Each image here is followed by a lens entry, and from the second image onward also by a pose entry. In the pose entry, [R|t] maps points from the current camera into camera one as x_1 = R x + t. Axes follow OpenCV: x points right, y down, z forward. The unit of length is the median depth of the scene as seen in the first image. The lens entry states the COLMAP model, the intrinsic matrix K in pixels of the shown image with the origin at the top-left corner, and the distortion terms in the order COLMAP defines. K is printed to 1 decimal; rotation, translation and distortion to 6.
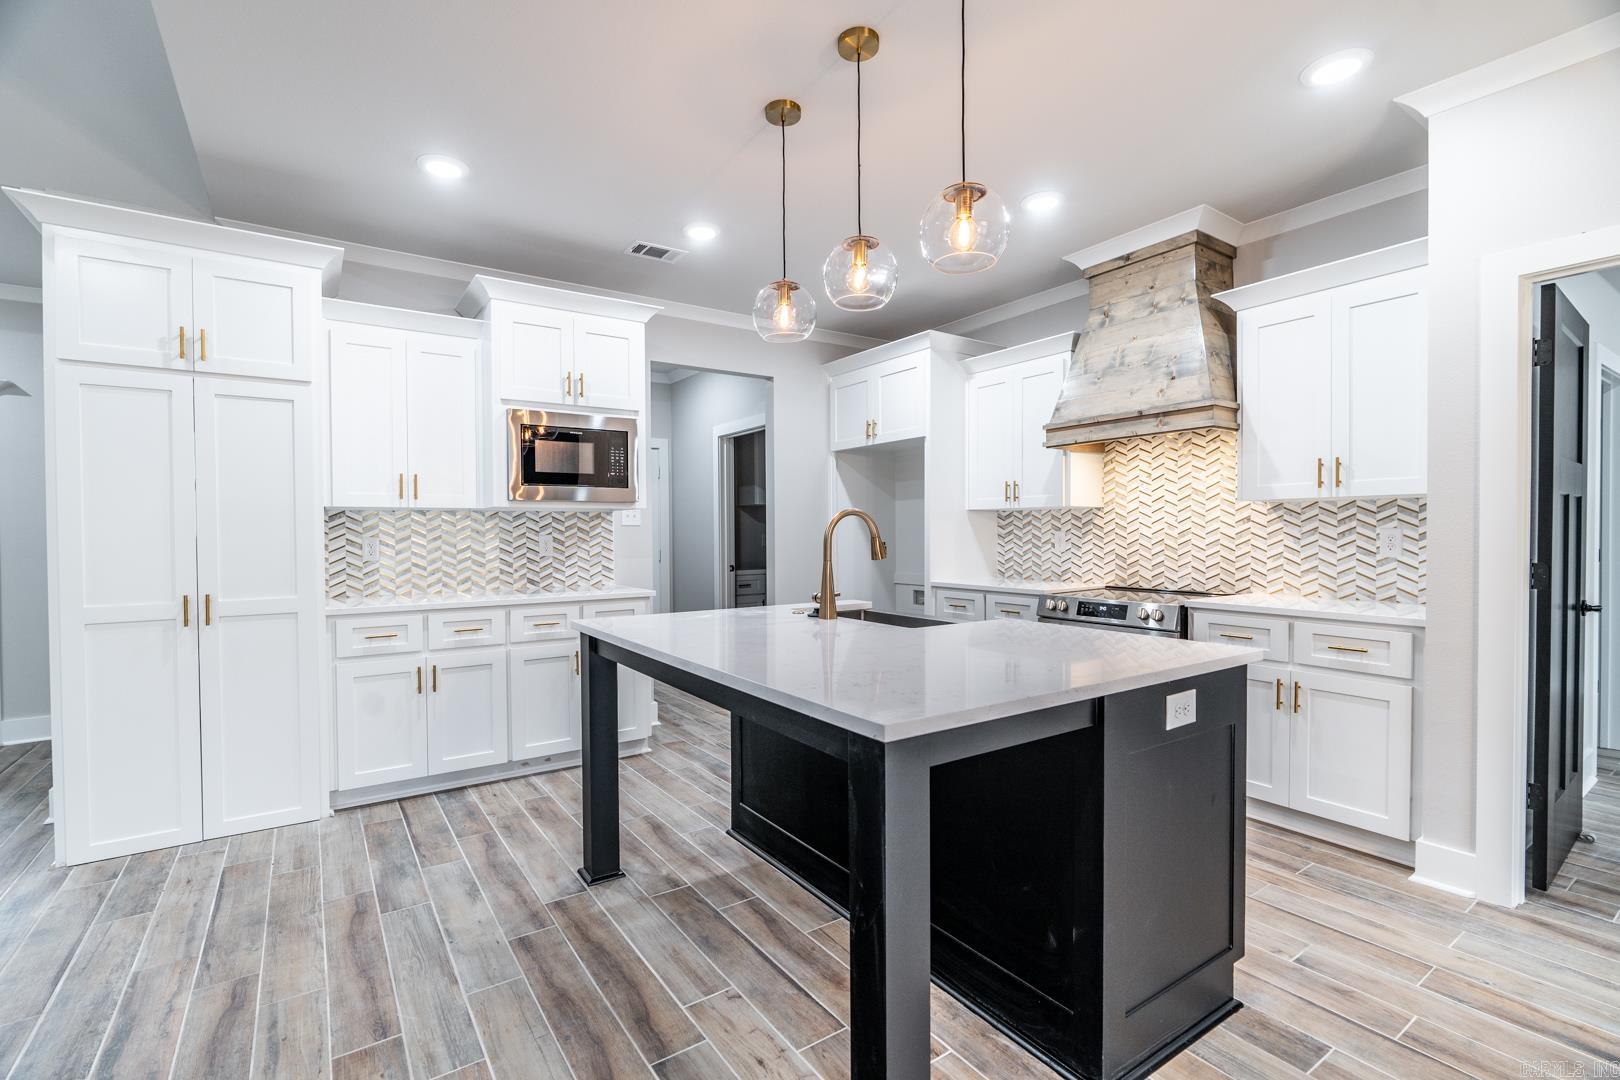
lens RADIAL K [[734.6, 0, 812.0], [0, 734.6, 545.5], [0, 0, 1]] dist [-0.005659, 0.001099]
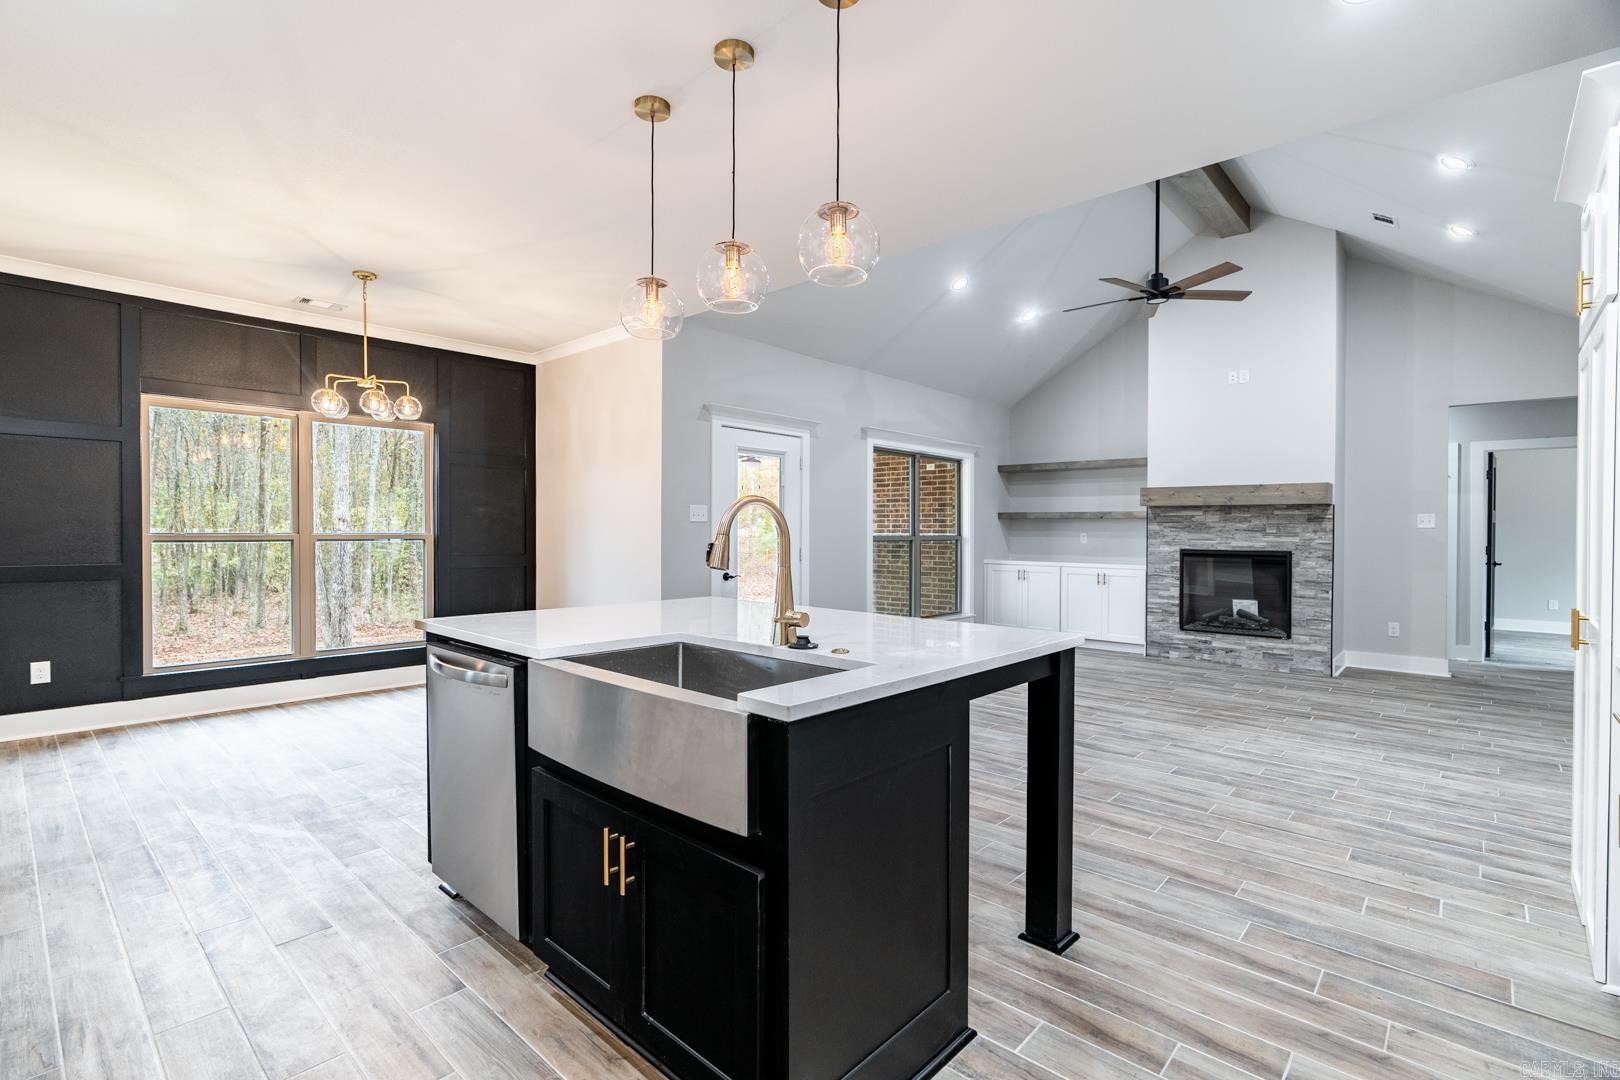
lens RADIAL K [[734.6, 0, 806.9], [0, 734.6, 533.3], [0, 0, 1]] dist [-0.005659, 0.001099]
pose [[-0.975183, -0.002438, -0.221387, 0.125319], [-0.007630, 0.999715, 0.022600, -0.022414], [0.221268, 0.023728, -0.974924, 1.295048]]
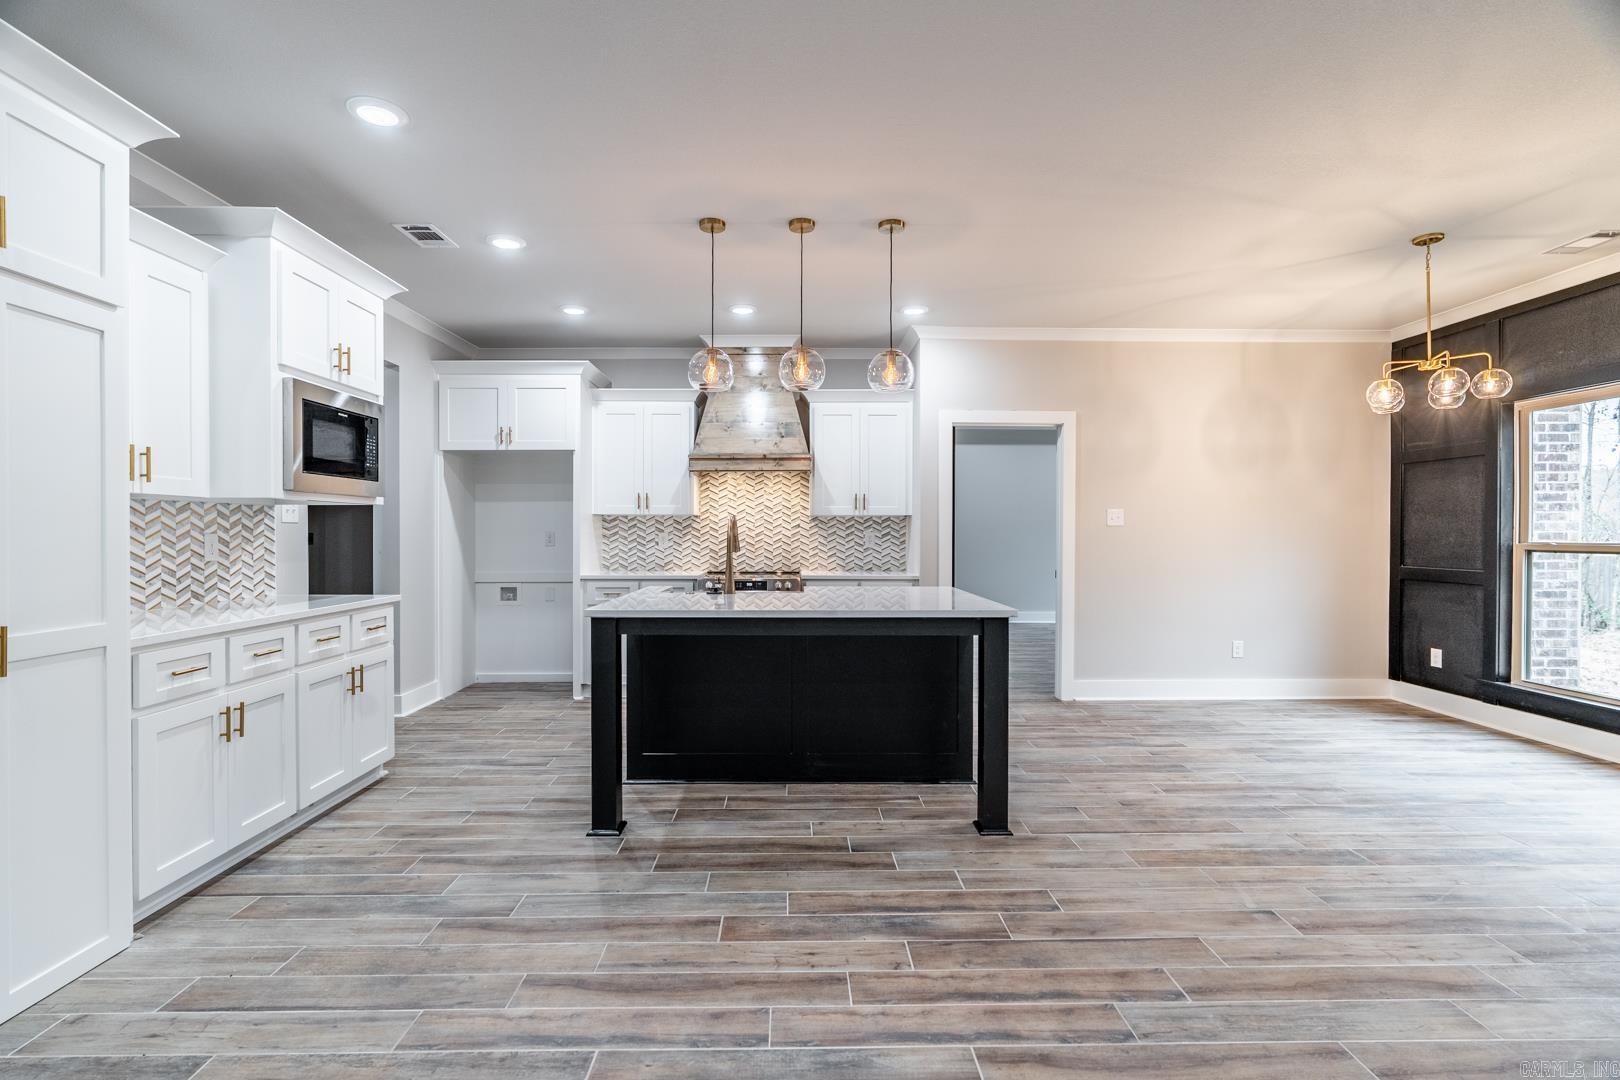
lens RADIAL K [[734.6, 0, 812.9], [0, 734.6, 541.9], [0, 0, 1]] dist [-0.005659, 0.001099]
pose [[0.545630, -0.004454, 0.838015, -0.793773], [0.011760, 0.999928, -0.002343, 0.004440], [-0.837944, 0.011133, 0.545643, 0.075487]]
